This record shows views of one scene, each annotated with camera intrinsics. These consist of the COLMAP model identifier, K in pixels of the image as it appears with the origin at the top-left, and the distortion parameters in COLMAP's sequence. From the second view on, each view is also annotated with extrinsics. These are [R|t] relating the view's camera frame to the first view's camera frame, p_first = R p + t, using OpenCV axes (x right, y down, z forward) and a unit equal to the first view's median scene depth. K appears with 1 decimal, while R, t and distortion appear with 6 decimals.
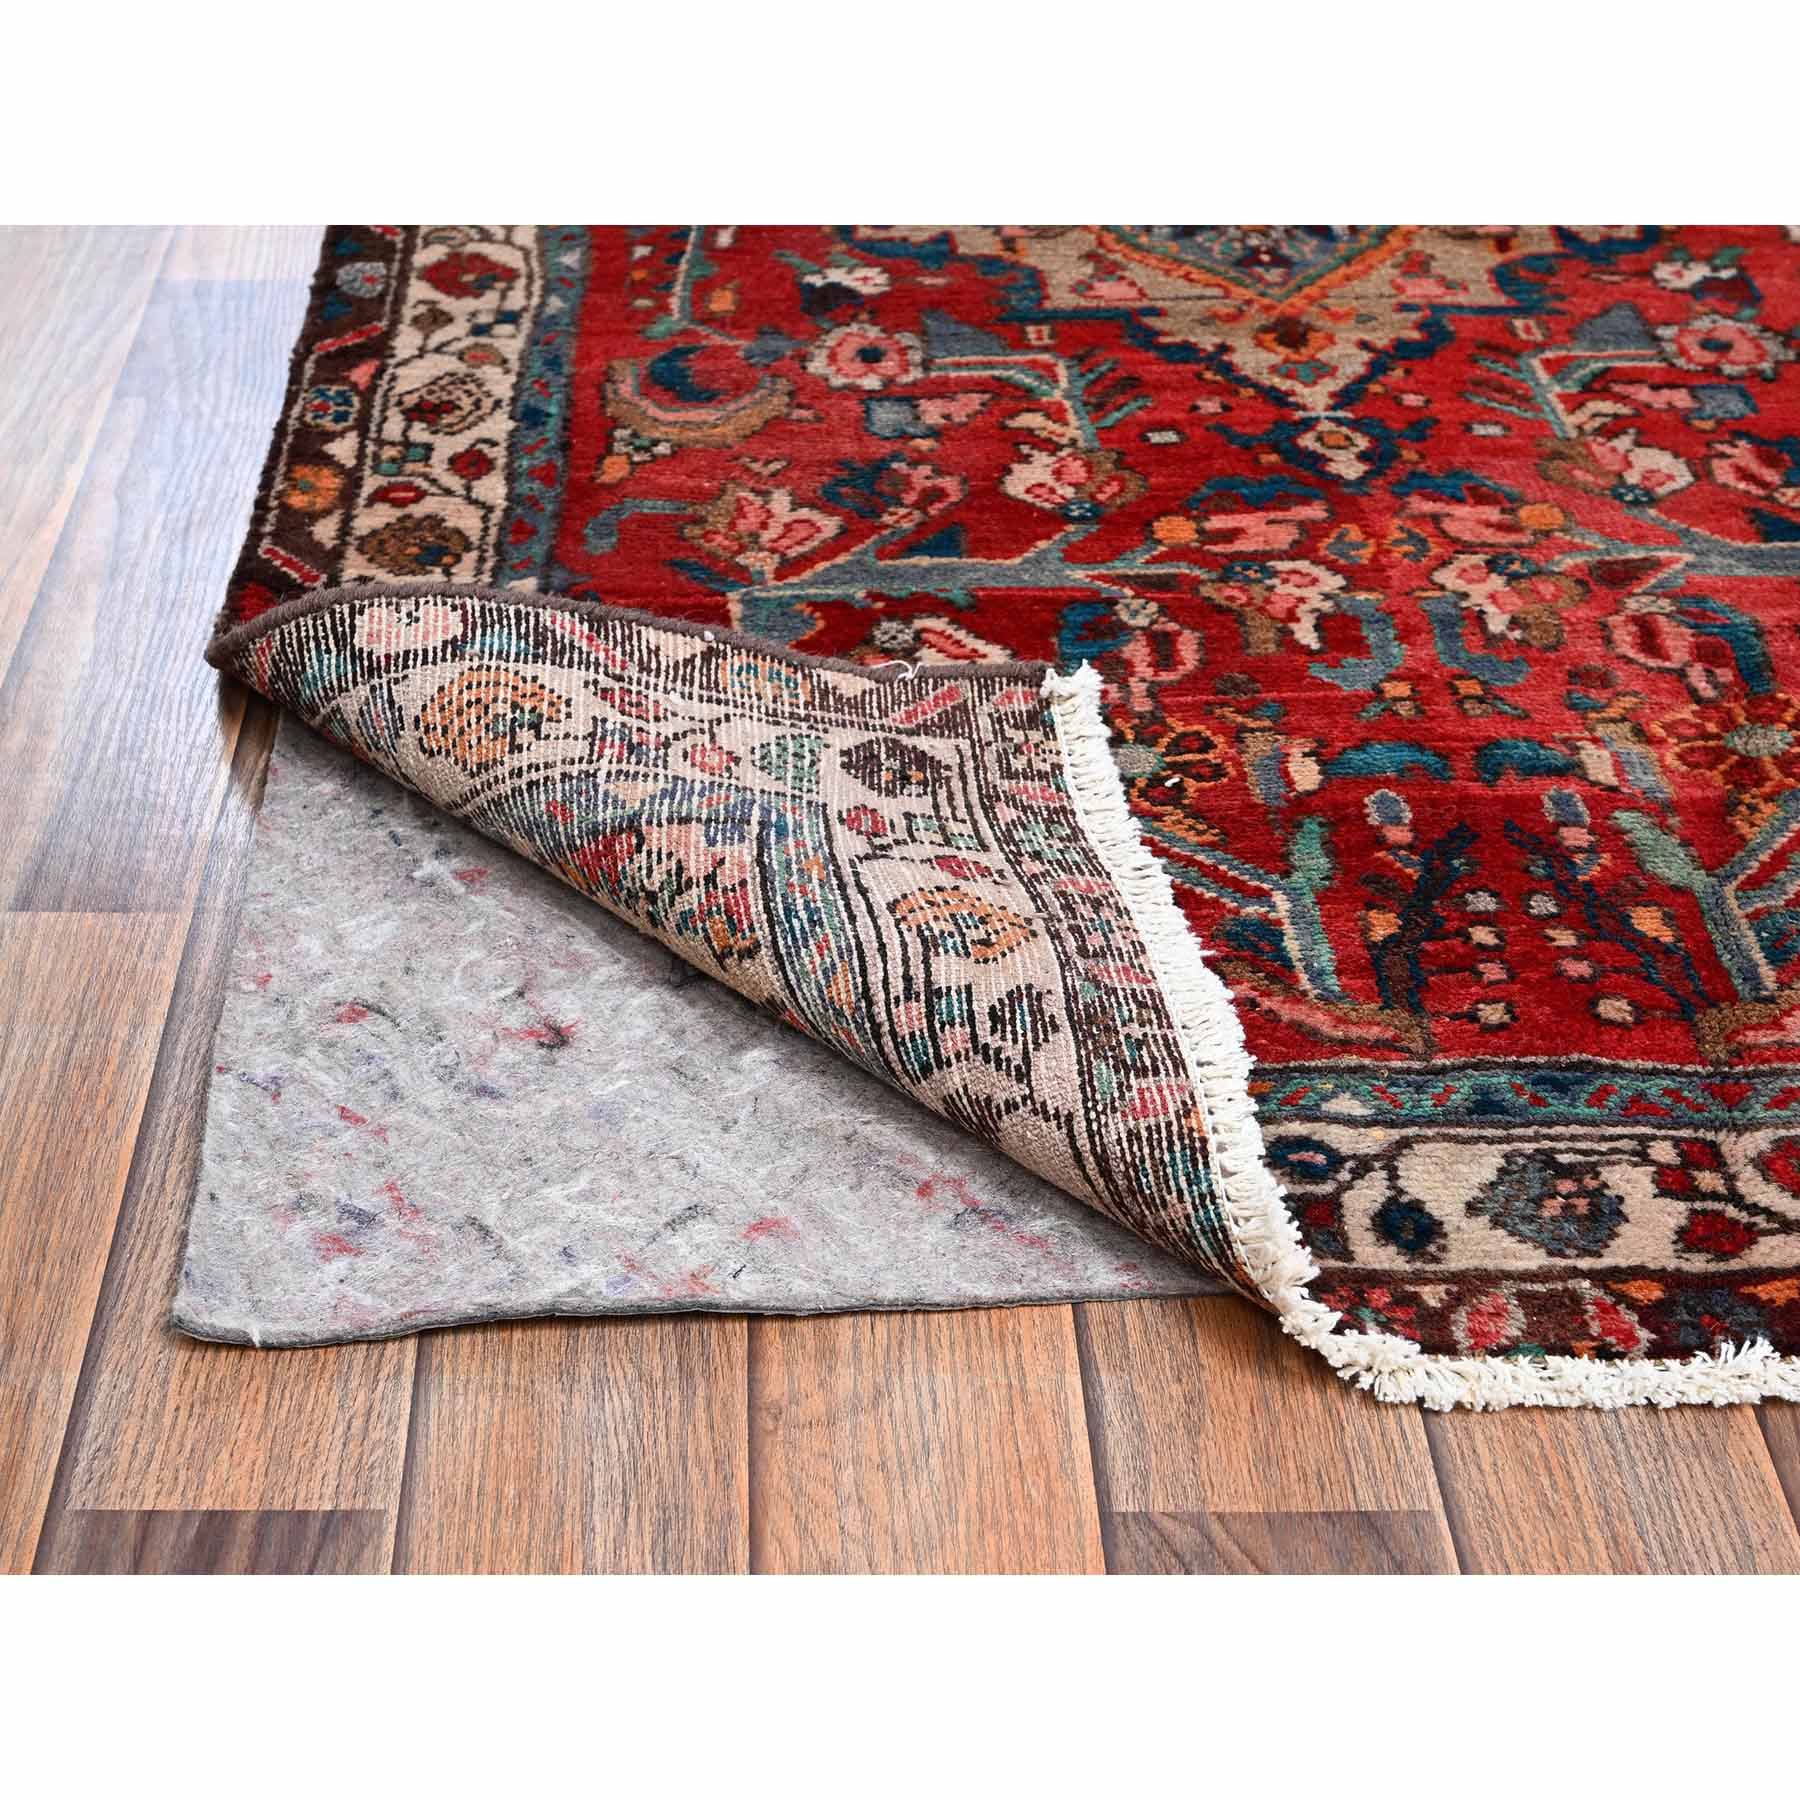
lens RADIAL K [[5479.6, 0, 898.6], [0, 5479.6, 898.7], [0, 0, 1]] dist [0.049930, 0.000000]
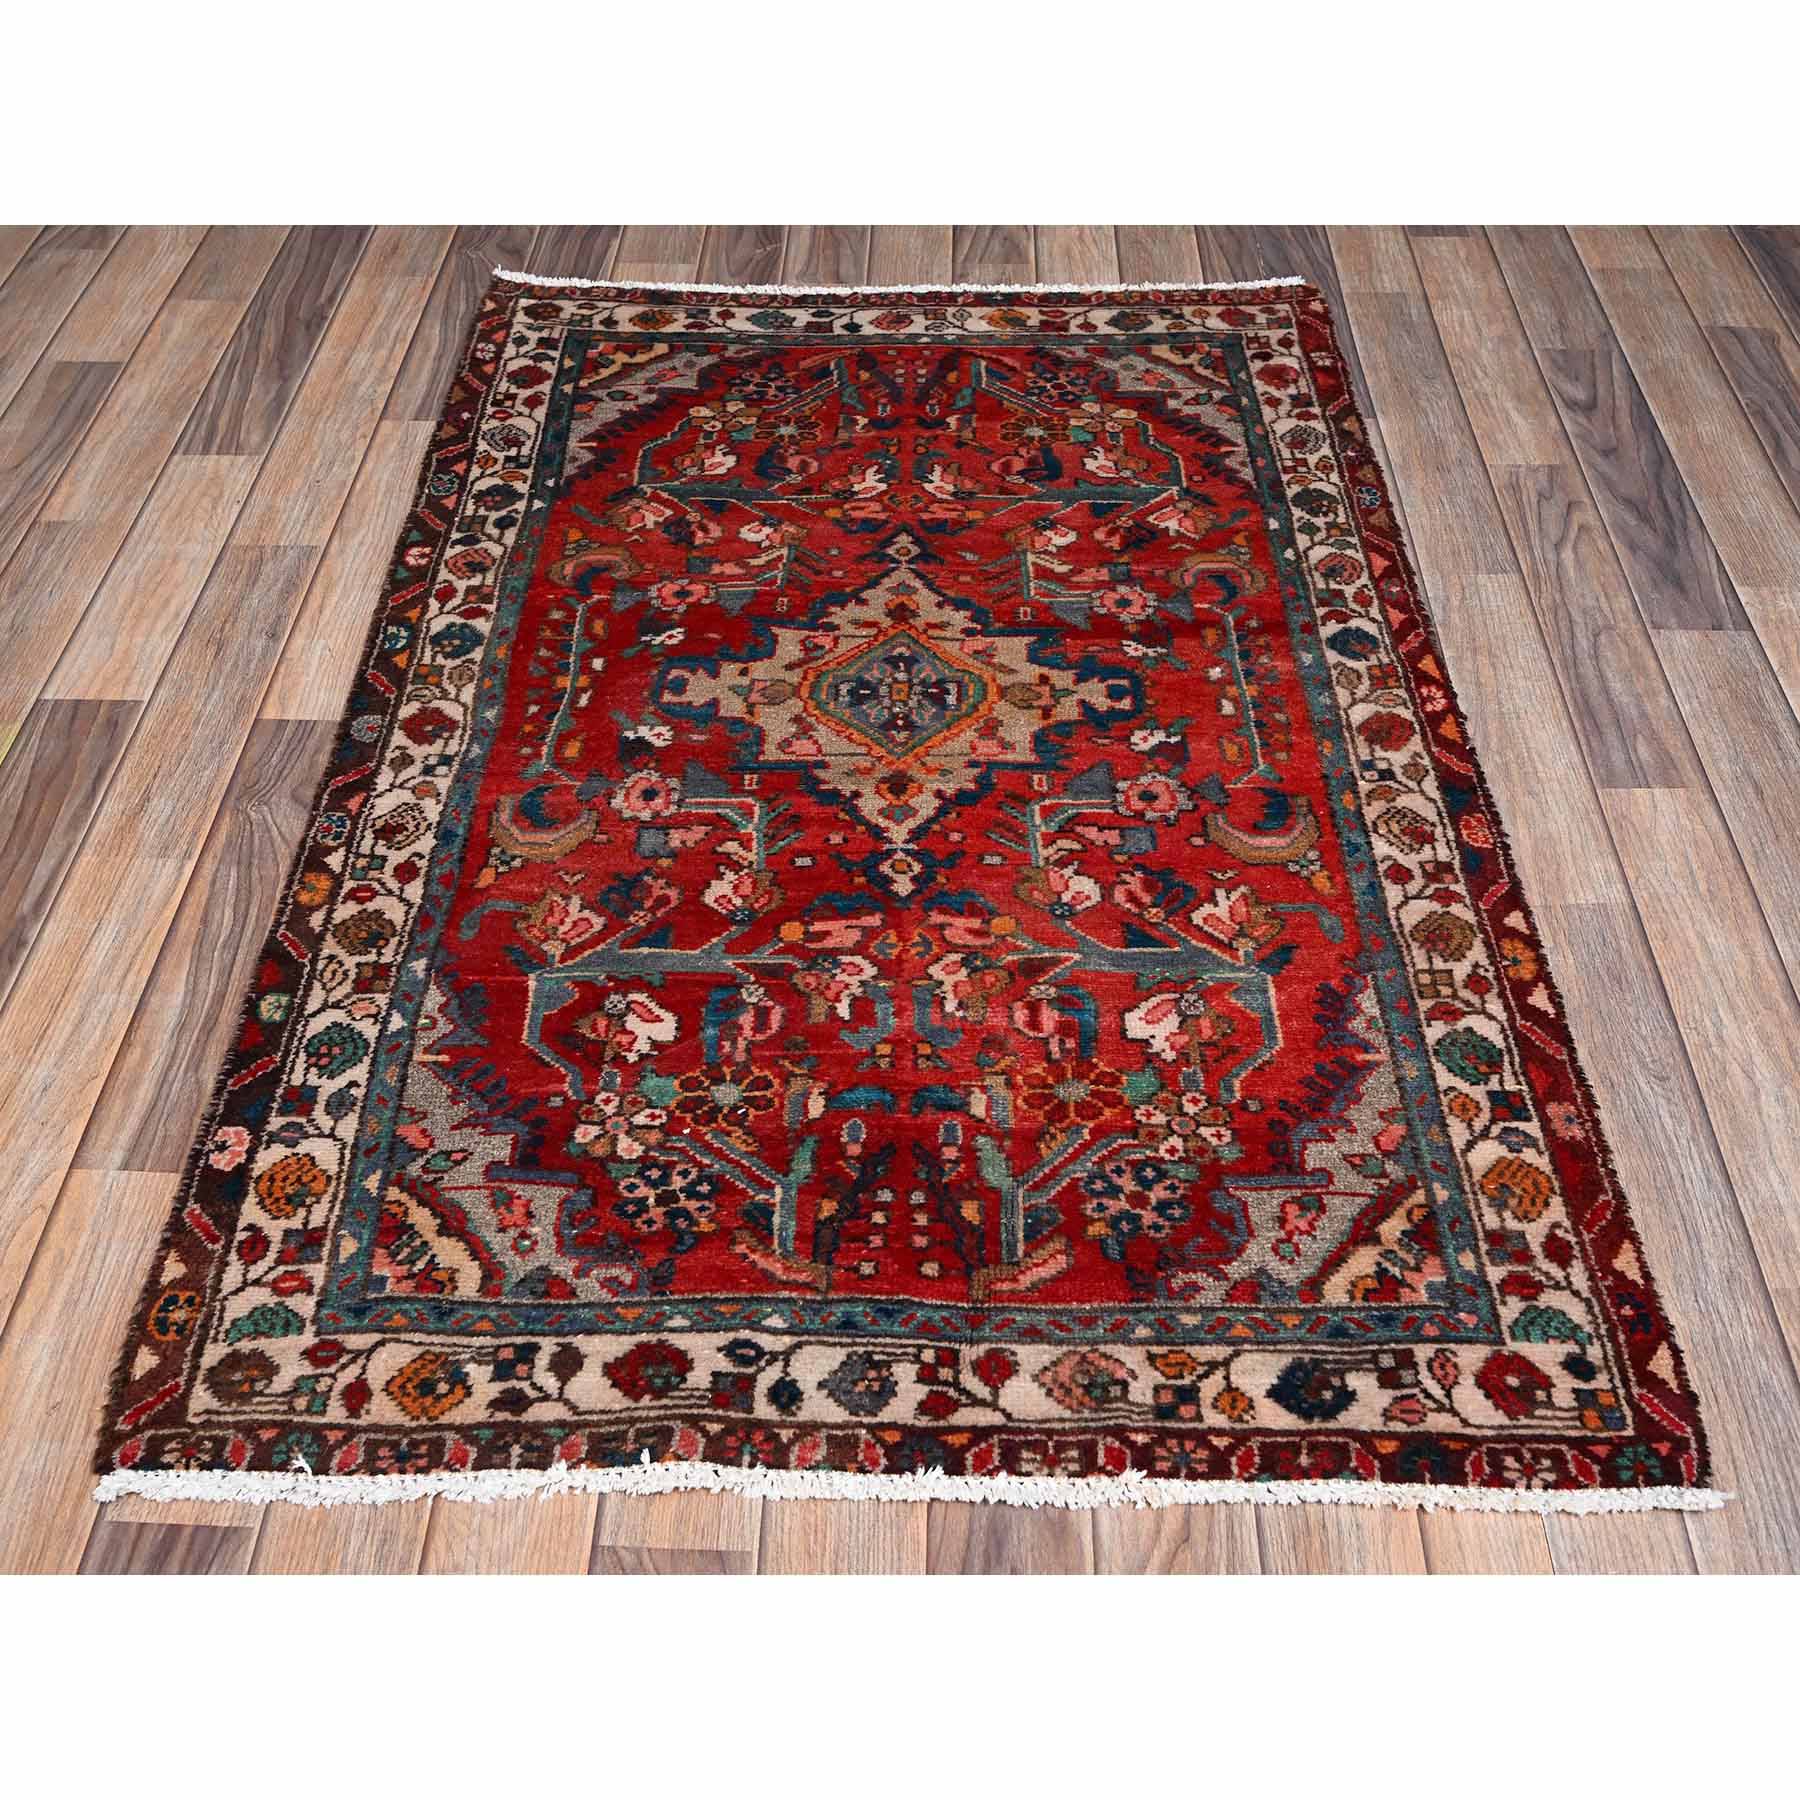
lens RADIAL K [[5479.6, 0, 901.7], [0, 5479.6, 901.4], [0, 0, 1]] dist [0.049930, 0.000000]
pose [[0.996325, 0.035124, -0.078118, 0.226330], [-0.028526, 0.996055, 0.084027, -0.229225], [0.080762, -0.081490, 0.993397, -0.768771]]
